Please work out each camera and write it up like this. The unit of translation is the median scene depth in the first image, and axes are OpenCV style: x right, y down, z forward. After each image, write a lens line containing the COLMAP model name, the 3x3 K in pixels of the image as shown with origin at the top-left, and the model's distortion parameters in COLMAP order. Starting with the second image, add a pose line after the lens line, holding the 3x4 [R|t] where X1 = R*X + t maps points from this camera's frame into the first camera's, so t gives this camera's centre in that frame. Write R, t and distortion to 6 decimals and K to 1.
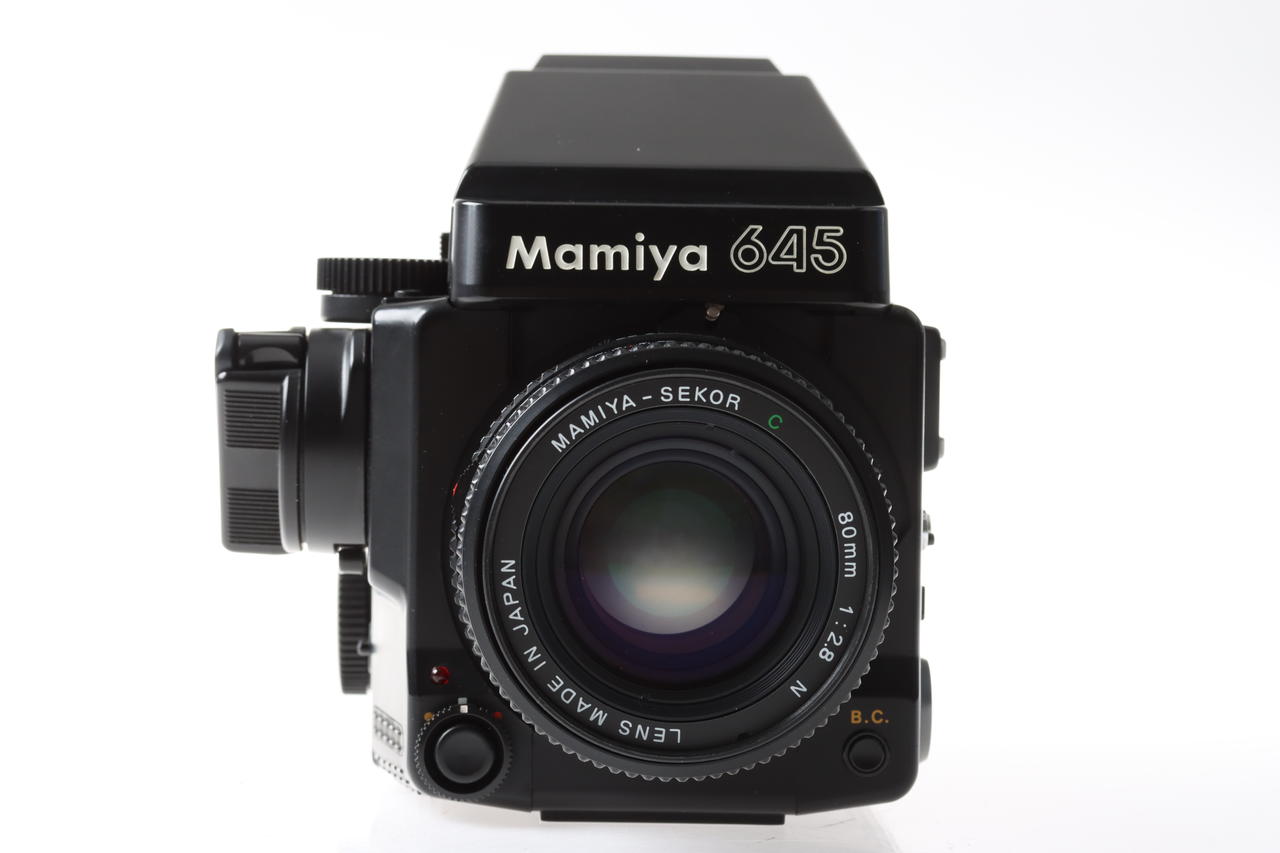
lens RADIAL K [[3864.7, 0, 640.0], [0, 3864.7, 426.5], [0, 0, 1]] dist [0.025764, -1.231091]
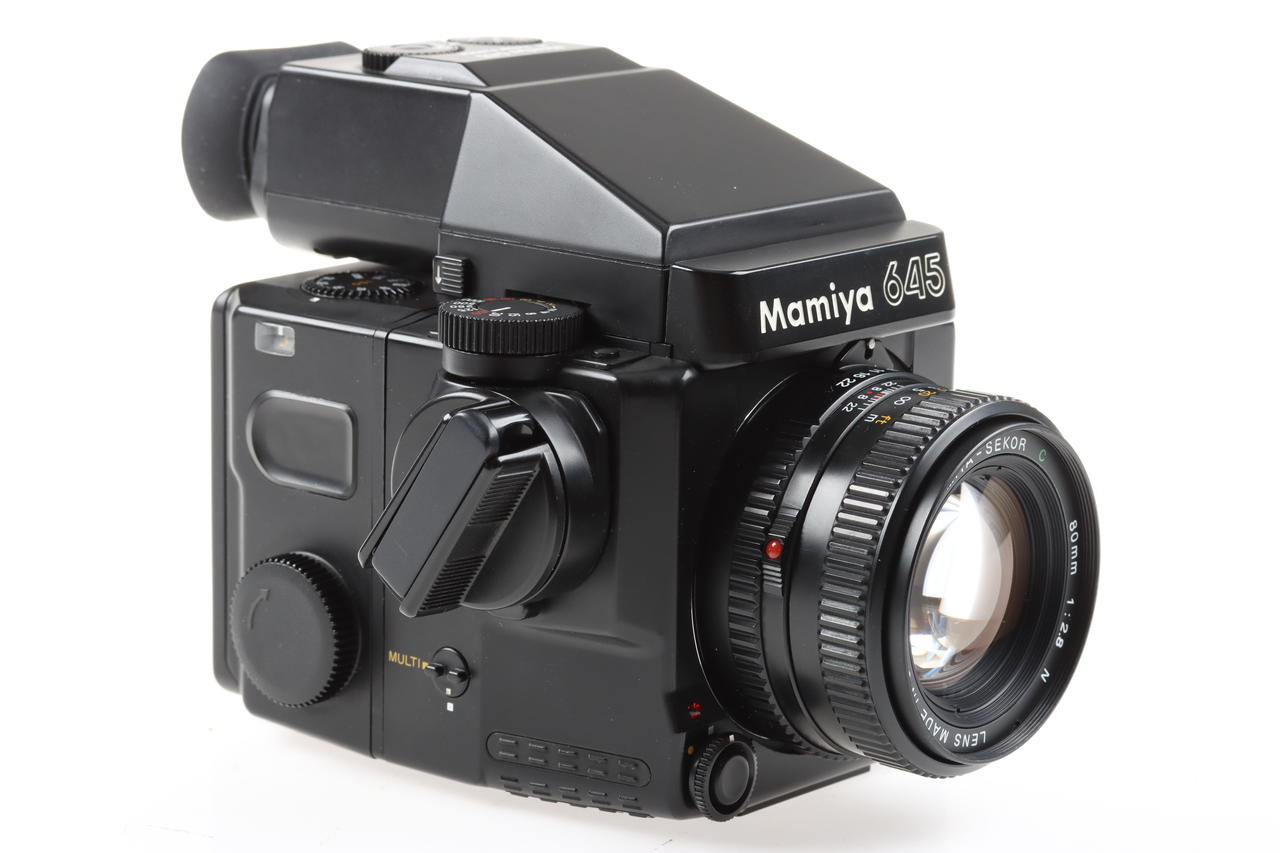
lens RADIAL K [[3864.7, 0, 640.0], [0, 3864.7, 426.5], [0, 0, 1]] dist [0.025764, -1.231091]
pose [[0.671269, -0.156423, 0.724521, -0.833231], [0.015441, 0.980217, 0.197322, -0.226478], [-0.741053, -0.121269, 0.660404, 0.316157]]
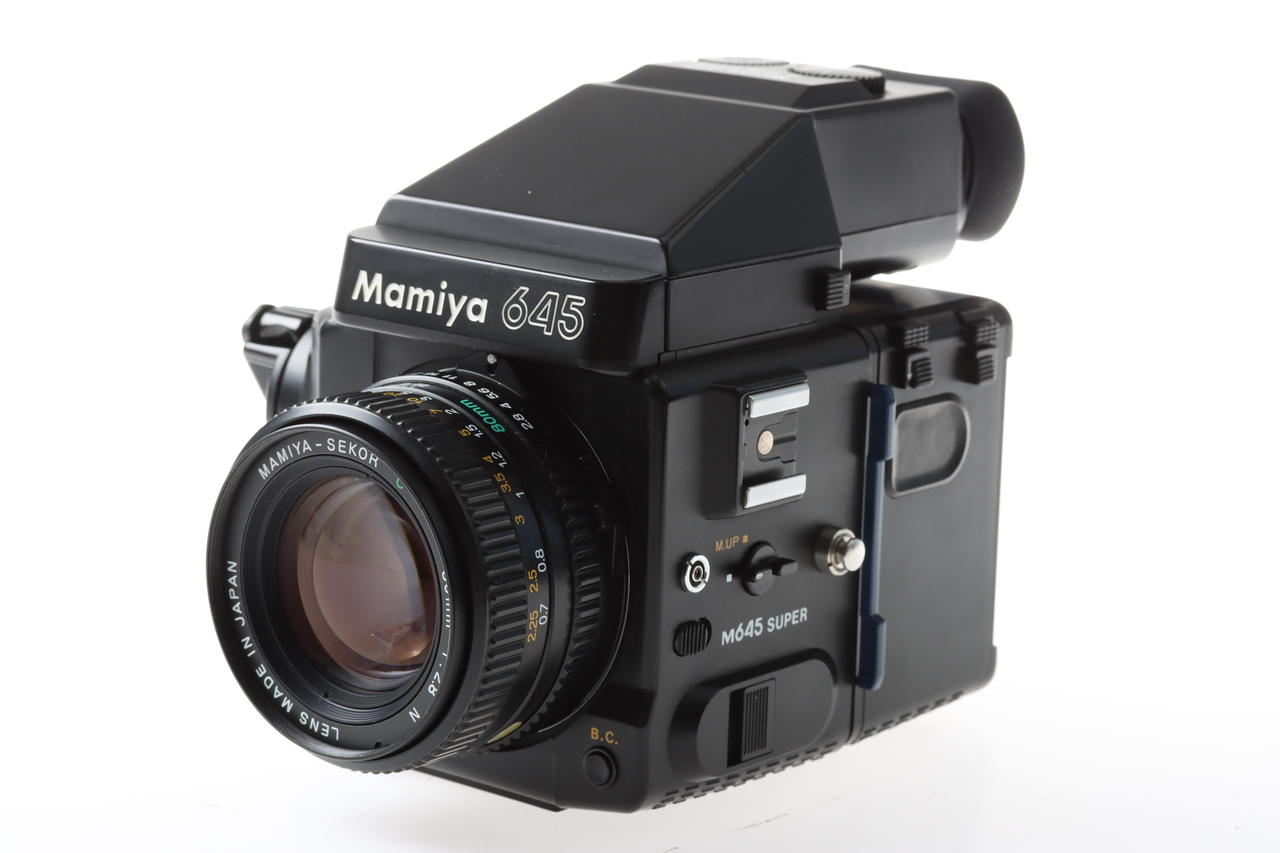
lens RADIAL K [[3864.7, 0, 640.0], [0, 3864.7, 426.5], [0, 0, 1]] dist [0.025764, -1.231091]
pose [[0.753568, 0.149876, -0.640056, 0.771554], [-0.048984, 0.983758, 0.172686, -0.206091], [0.655542, -0.098778, 0.748671, 0.190037]]
